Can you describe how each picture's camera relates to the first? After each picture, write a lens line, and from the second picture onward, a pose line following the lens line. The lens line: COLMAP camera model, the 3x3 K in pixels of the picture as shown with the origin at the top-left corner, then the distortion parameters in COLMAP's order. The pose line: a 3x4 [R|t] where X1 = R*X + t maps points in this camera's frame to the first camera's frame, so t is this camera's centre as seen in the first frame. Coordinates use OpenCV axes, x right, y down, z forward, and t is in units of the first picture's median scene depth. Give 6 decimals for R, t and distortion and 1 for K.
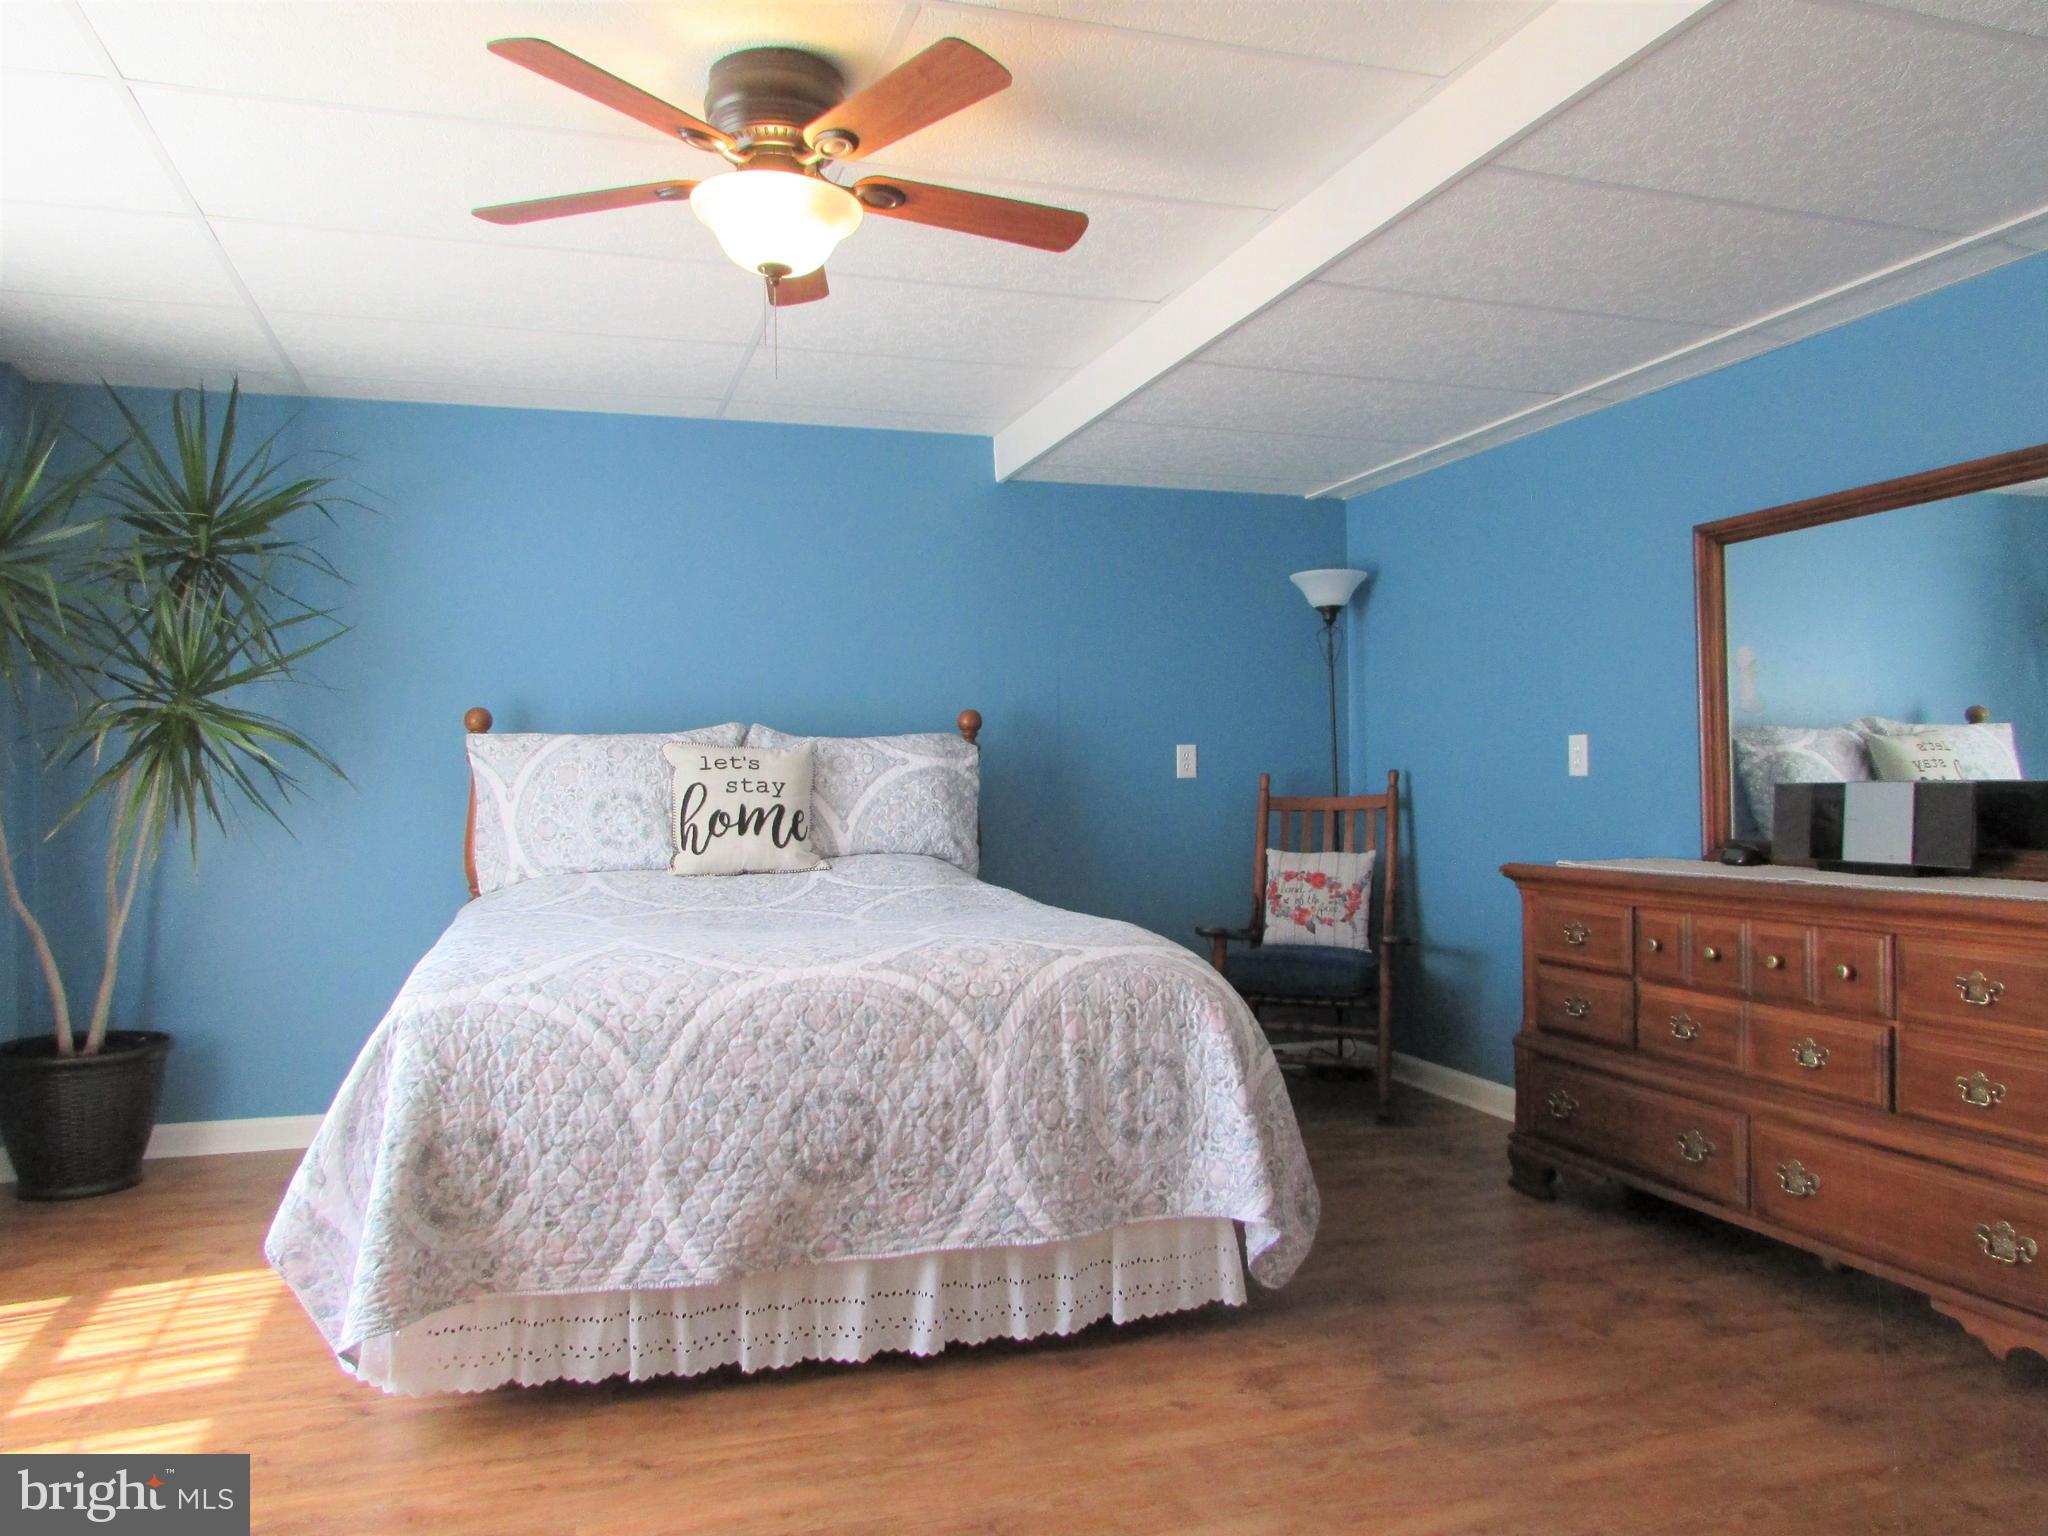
lens RADIAL K [[1462.8, 0, 1024.0], [0, 1462.8, 768.0], [0, 0, 1]] dist [-0.032930, 0.004462]
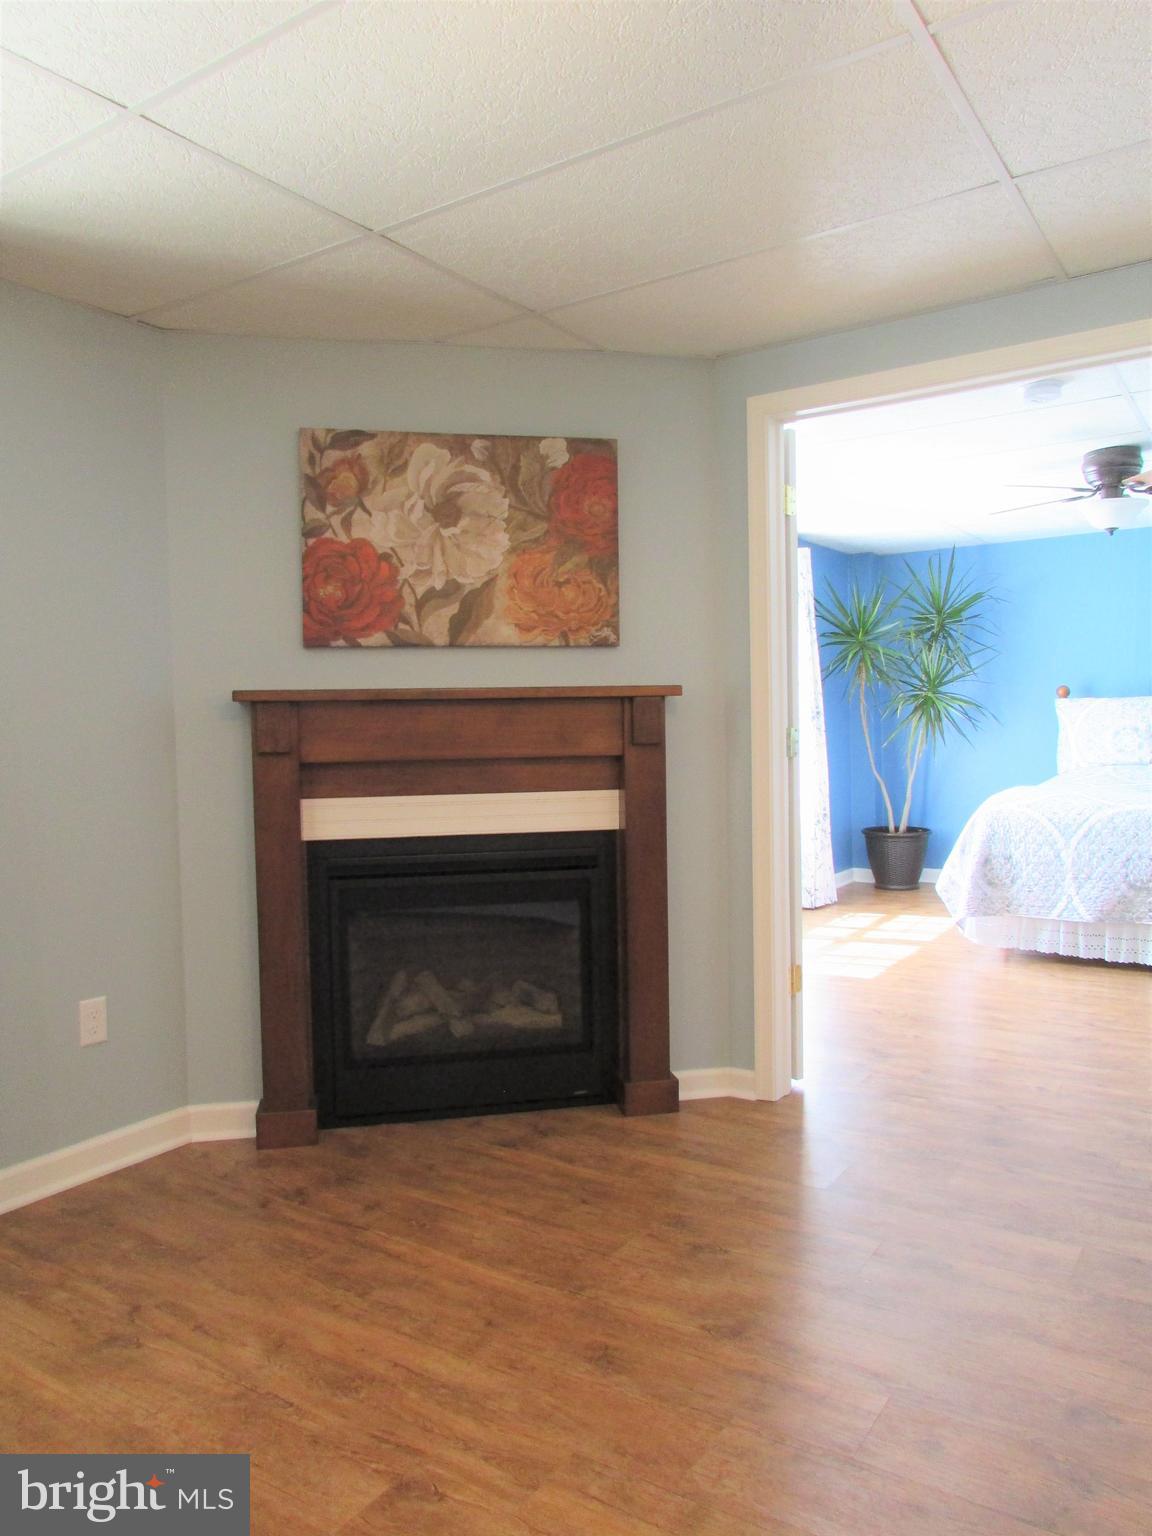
lens RADIAL K [[1097.1, 0, 576.0], [0, 1097.1, 768.0], [0, 0, 1]] dist [-0.032930, 0.004462]
pose [[0.618506, 0.026906, -0.785319, 0.711226], [0.030196, 0.997862, 0.057970, -0.059088], [0.785199, -0.059568, 0.616371, -0.872490]]
